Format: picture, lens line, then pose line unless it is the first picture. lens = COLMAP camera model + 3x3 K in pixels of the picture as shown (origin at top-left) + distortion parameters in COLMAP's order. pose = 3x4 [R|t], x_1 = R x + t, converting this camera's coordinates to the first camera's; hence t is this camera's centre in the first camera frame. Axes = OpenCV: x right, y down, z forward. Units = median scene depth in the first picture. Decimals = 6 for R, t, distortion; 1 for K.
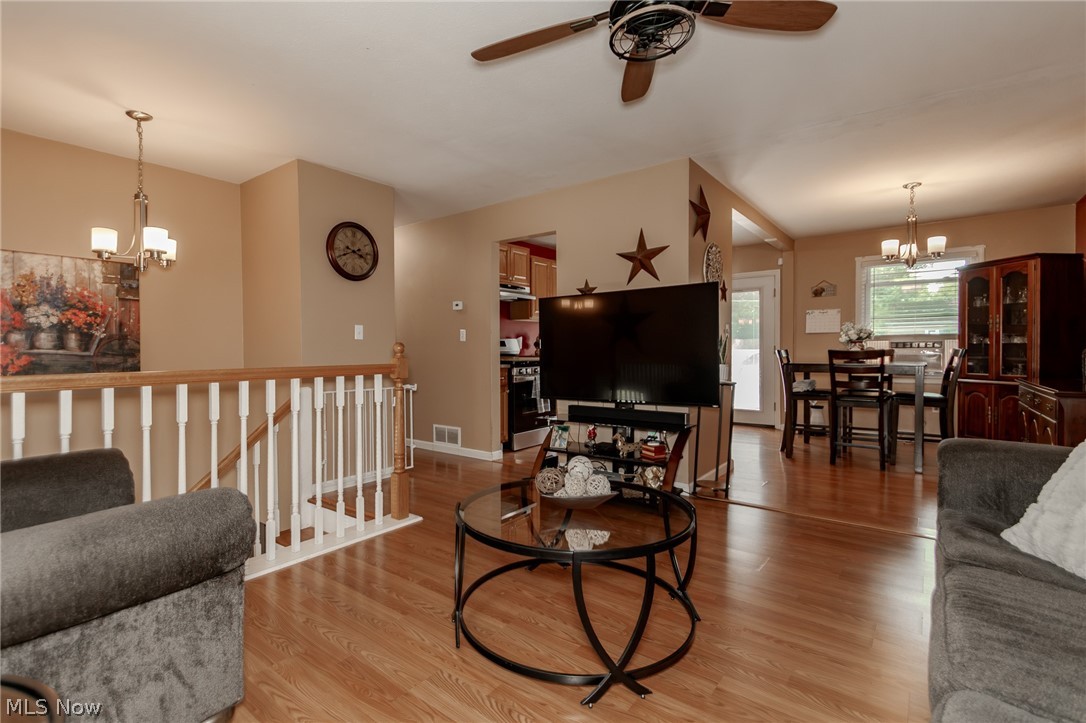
lens RADIAL K [[506.8, 0, 541.8], [0, 506.8, 357.6], [0, 0, 1]] dist [0.005223, -0.006314]
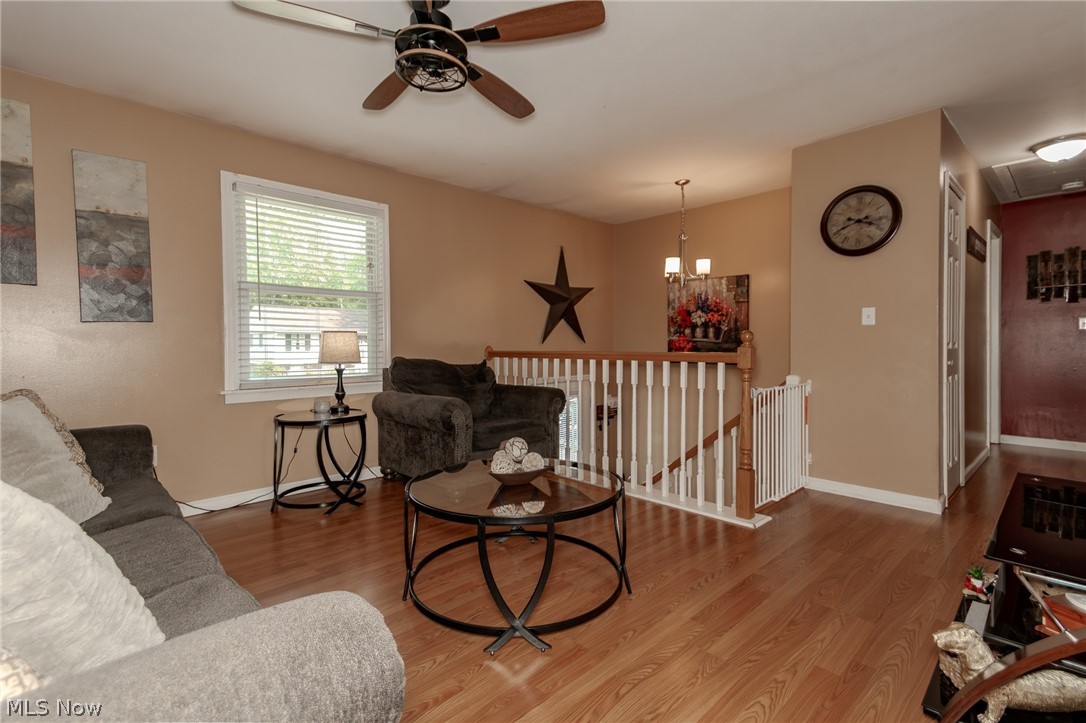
lens RADIAL K [[506.8, 0, 538.2], [0, 506.8, 357.7], [0, 0, 1]] dist [0.005223, -0.006314]
pose [[-0.182156, 0.036806, -0.982580, 0.694335], [-0.003541, 0.999268, 0.038087, -0.014122], [0.983263, 0.010417, -0.181893, 0.774443]]
